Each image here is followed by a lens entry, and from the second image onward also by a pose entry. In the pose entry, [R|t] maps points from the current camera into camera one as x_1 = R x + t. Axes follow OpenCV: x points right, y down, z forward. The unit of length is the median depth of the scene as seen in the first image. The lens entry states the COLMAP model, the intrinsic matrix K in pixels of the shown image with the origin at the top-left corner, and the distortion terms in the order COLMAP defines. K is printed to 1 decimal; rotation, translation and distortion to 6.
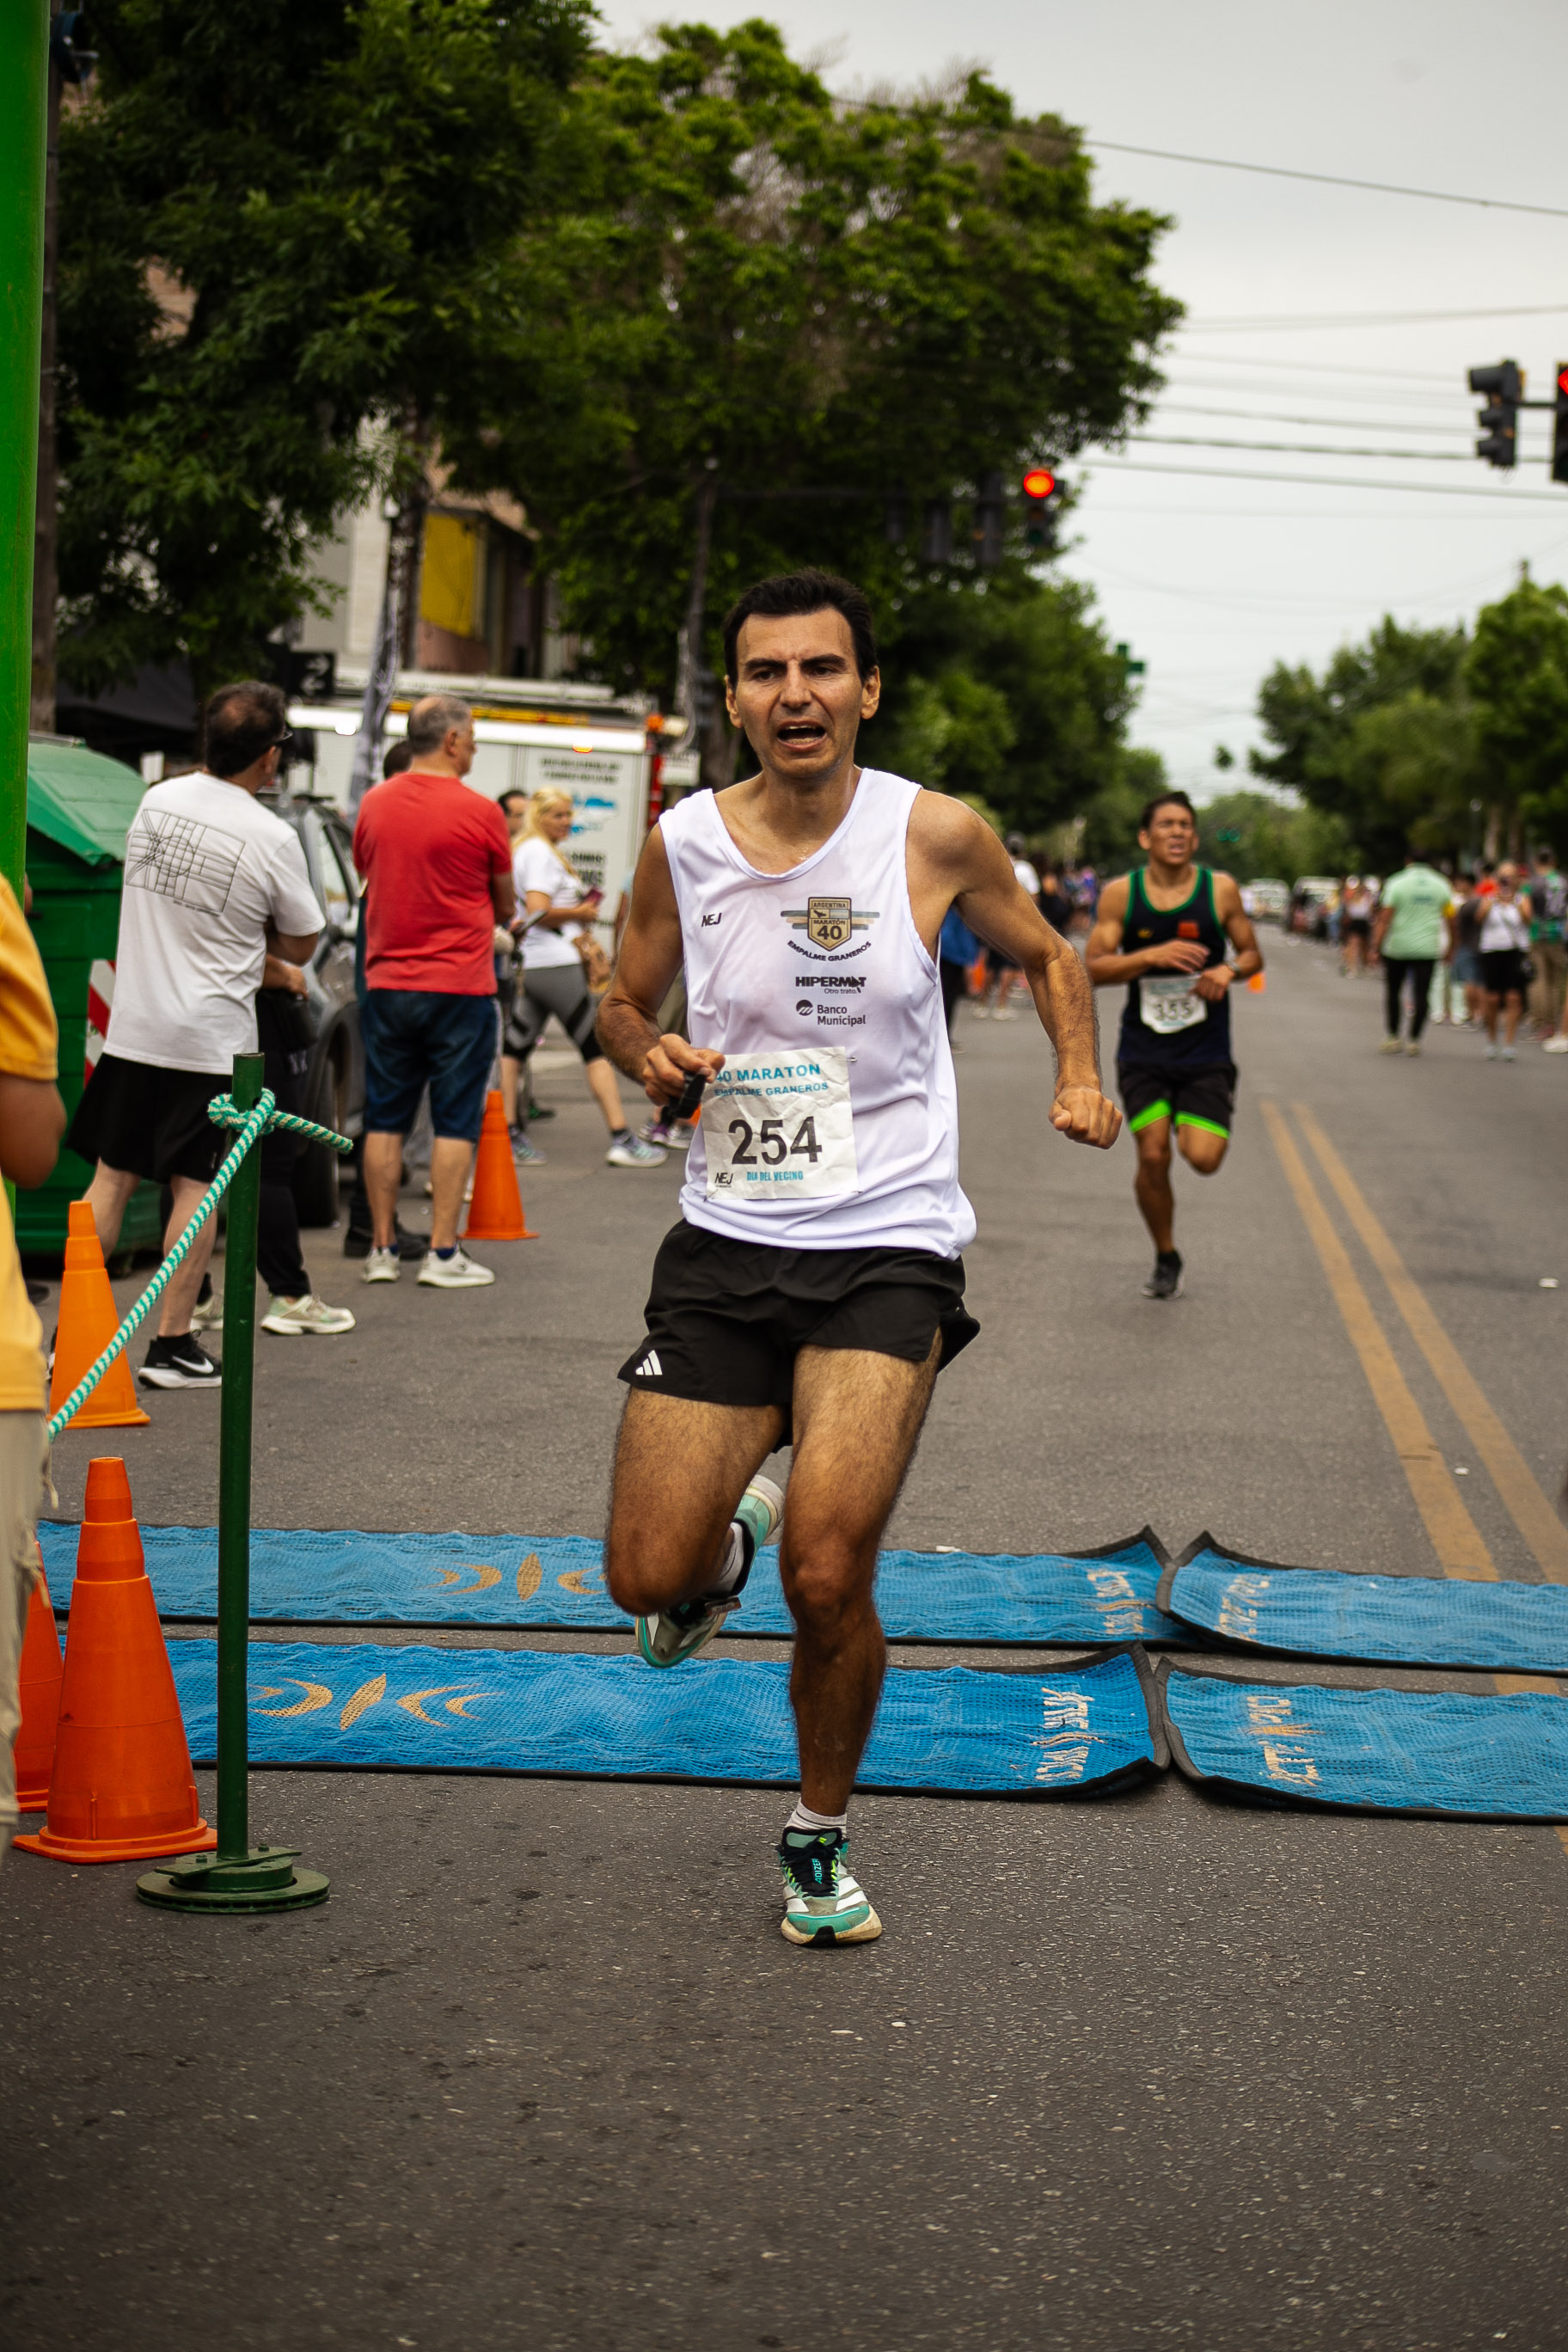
lens RADIAL K [[5401.8, 0, 794.0], [0, 5401.8, 1151.2], [0, 0, 1]] dist [-0.059072, 0.344109]
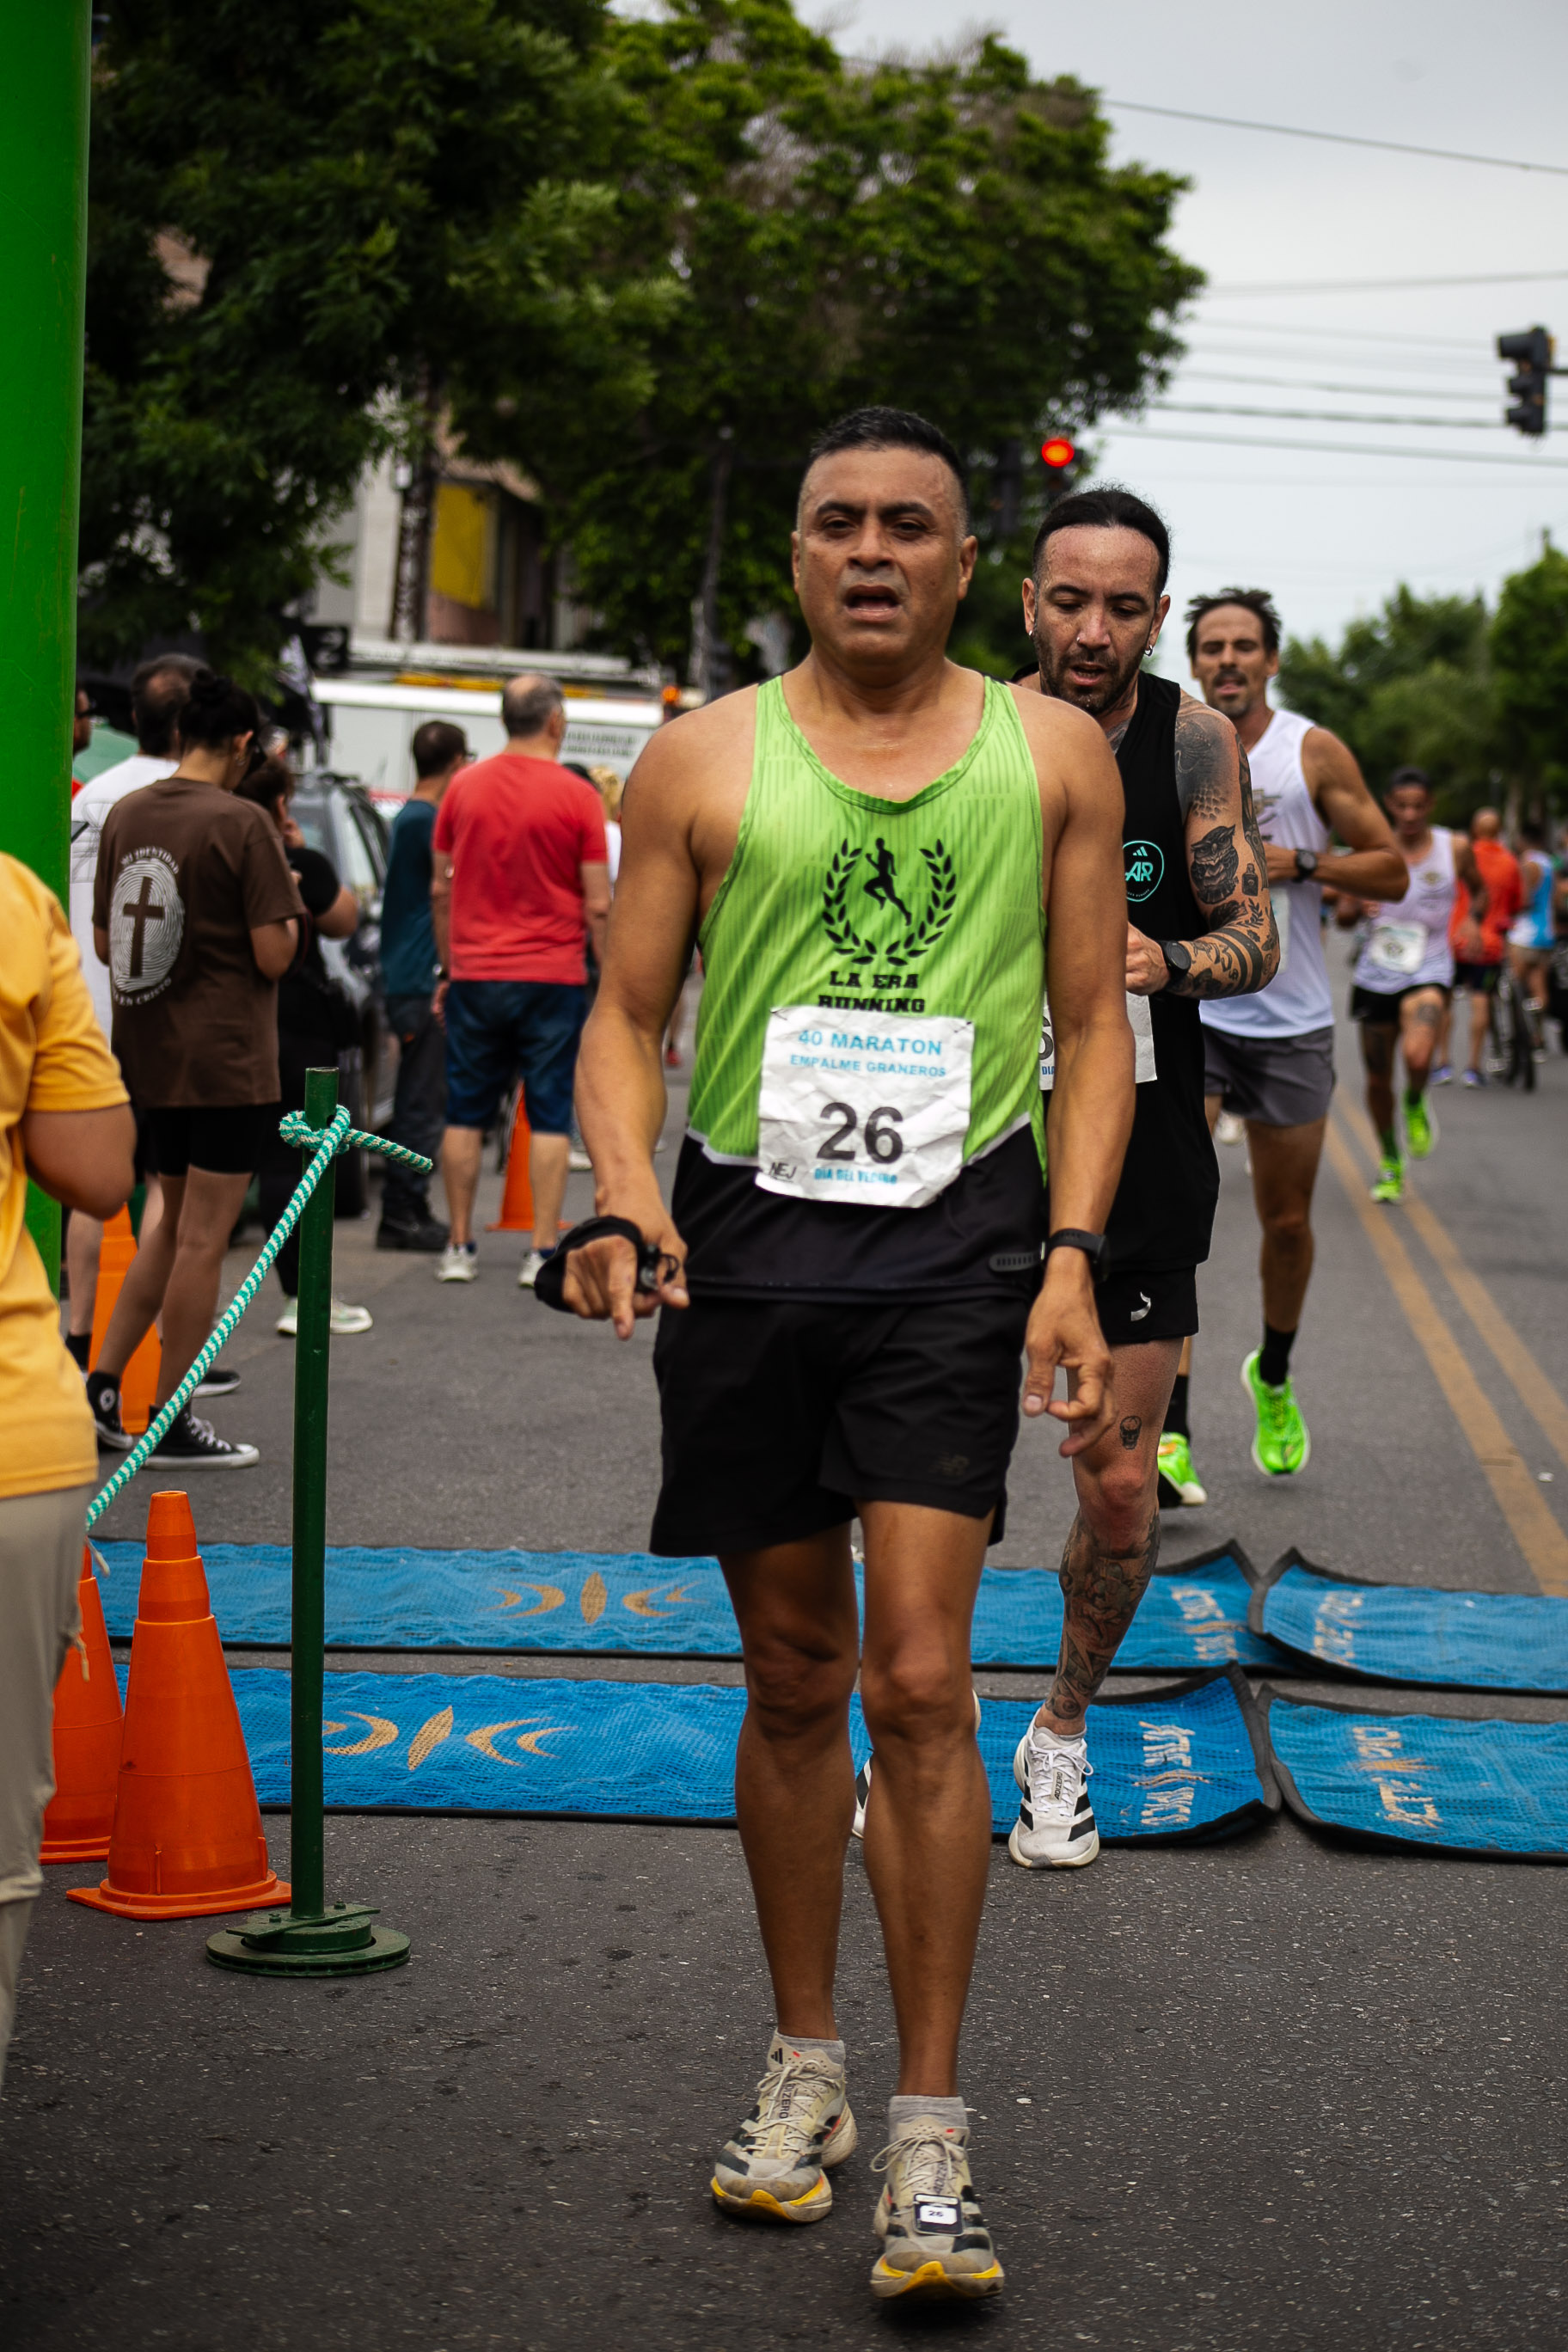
lens RADIAL K [[5430.2, 0, 787.5], [0, 5430.2, 1177.0], [0, 0, 1]] dist [-0.096859, 0.762364]
pose [[0.999996, -0.002026, -0.001739, -0.014544], [0.002043, 0.999948, 0.010037, -0.006394], [0.001719, -0.010040, 0.999948, 0.041784]]
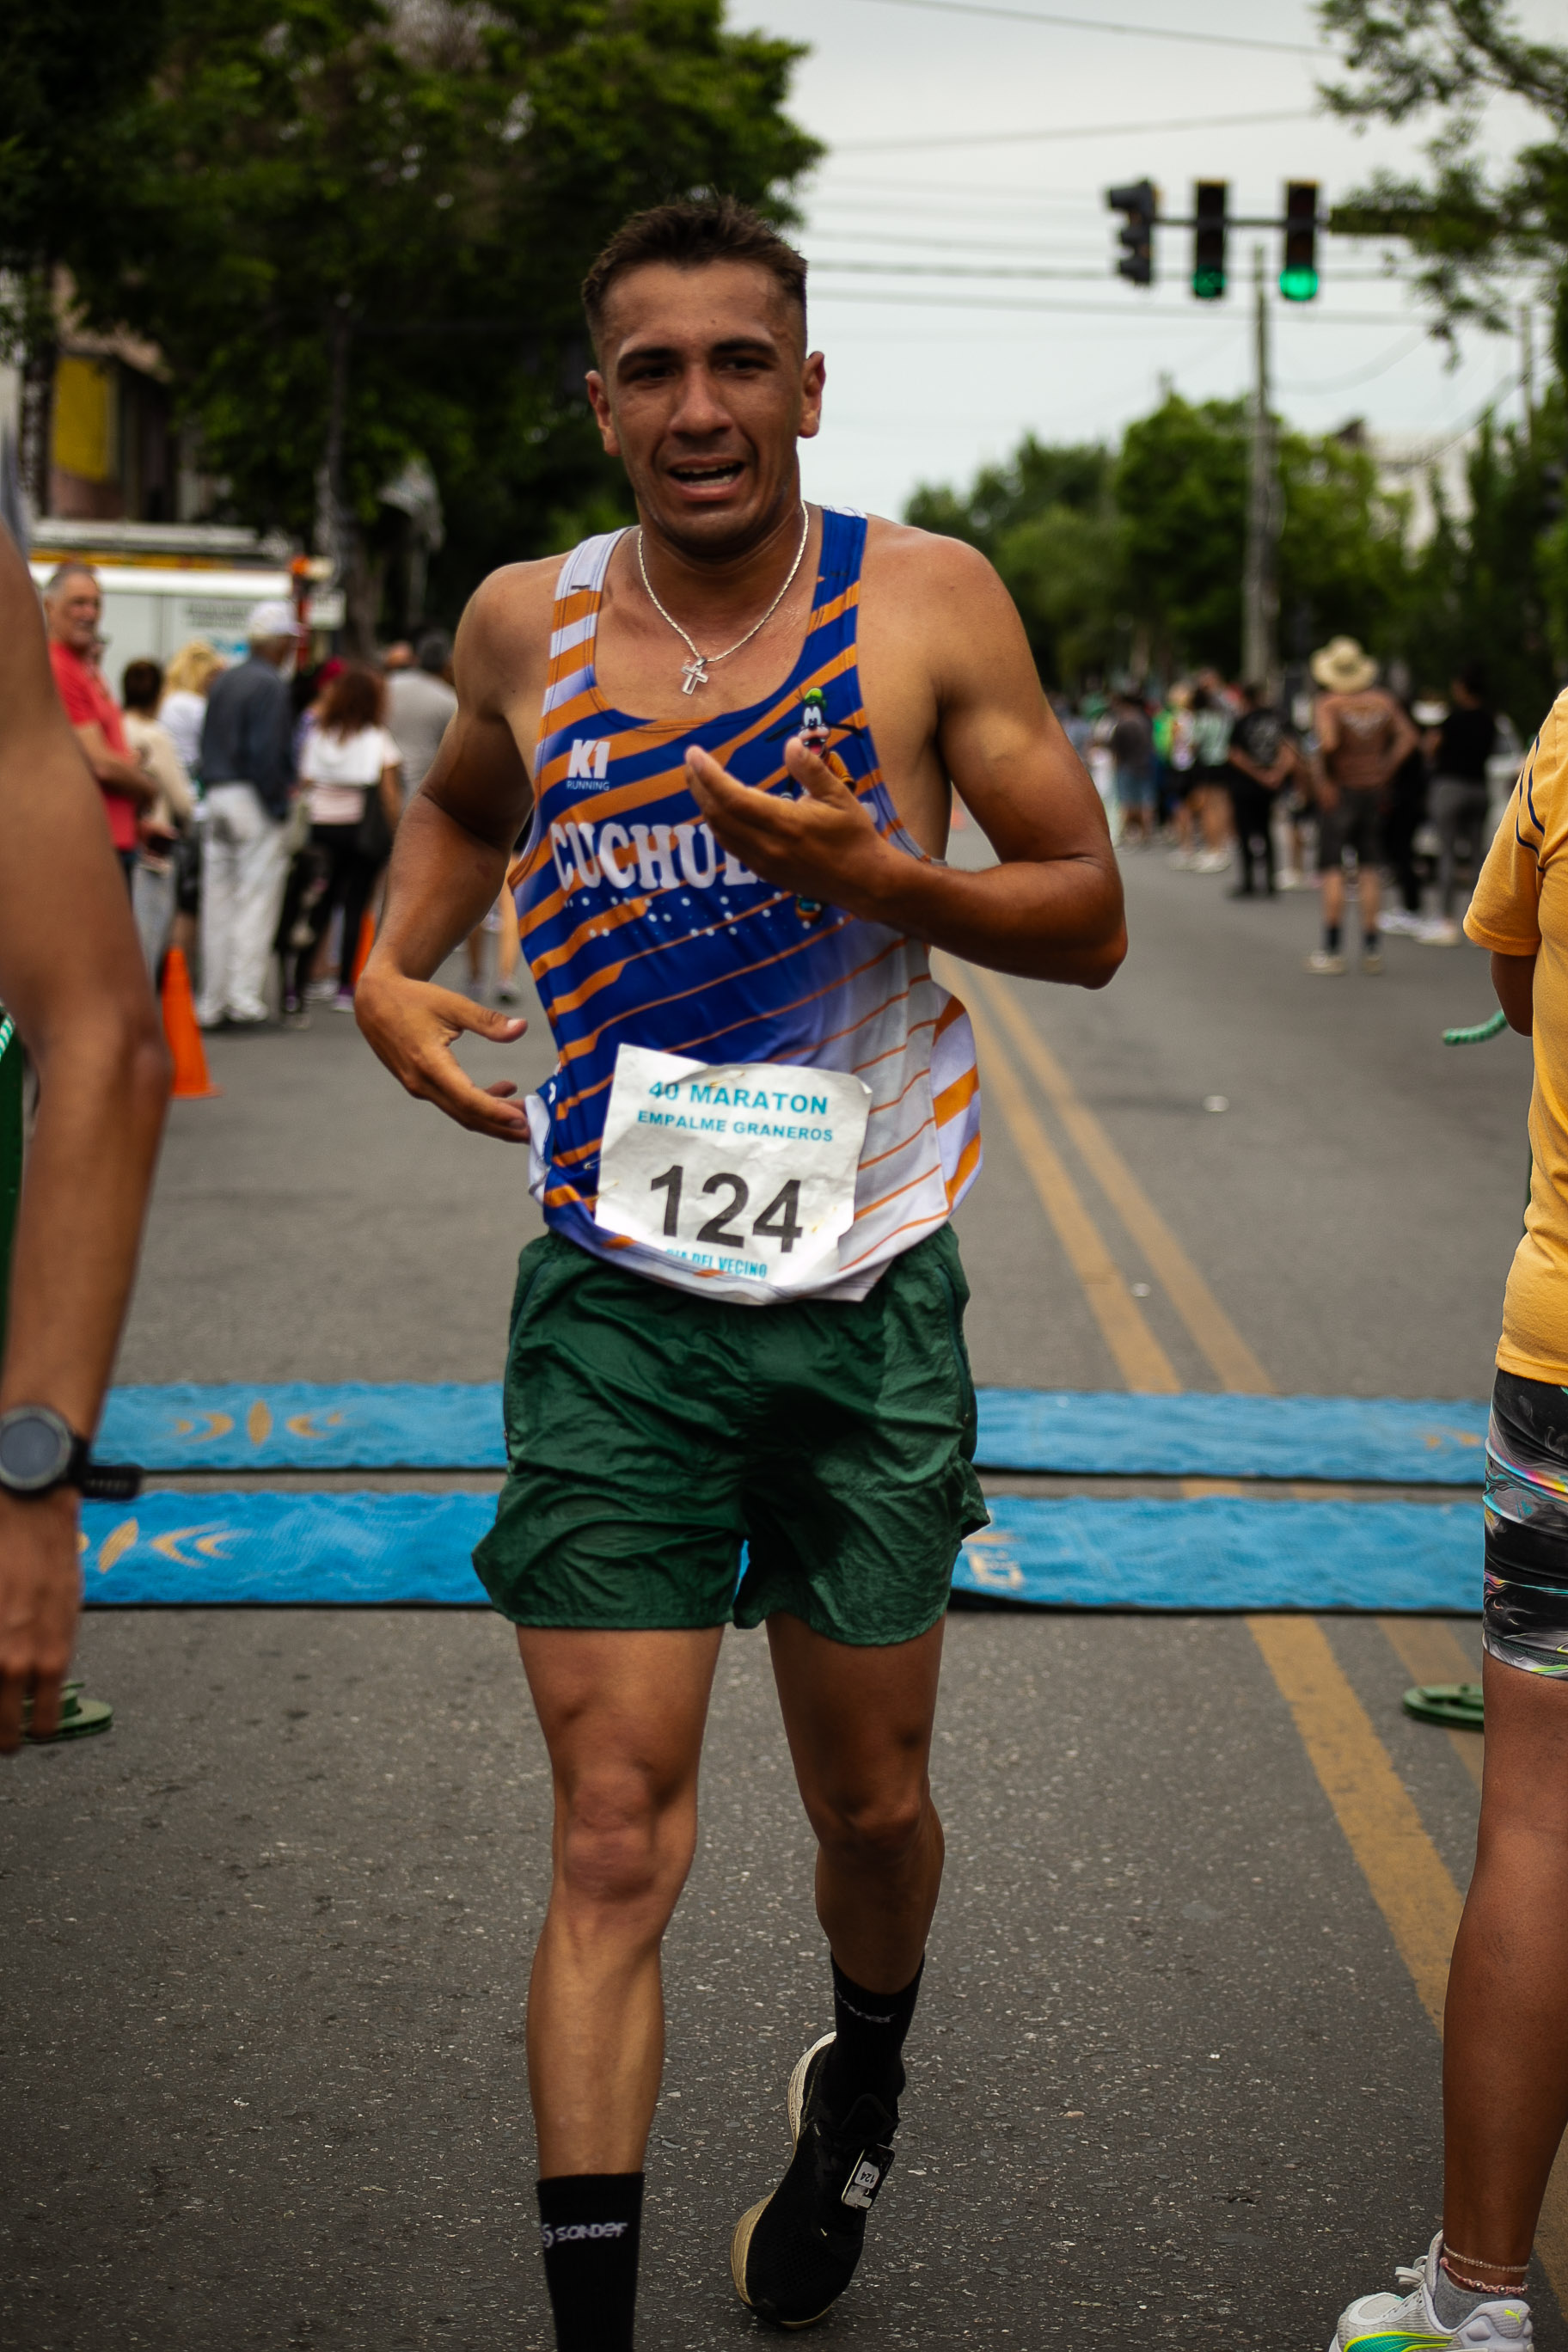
lens RADIAL K [[5509.2, 0, 780.6], [0, 5509.2, 1179.5], [0, 0, 1]] dist [-0.052653, 0.547302]
pose [[0.997543, -0.034975, 0.060695, -0.013143], [0.032798, 0.998795, 0.036503, -0.004358], [-0.061898, -0.034422, 0.997489, -0.077170]]
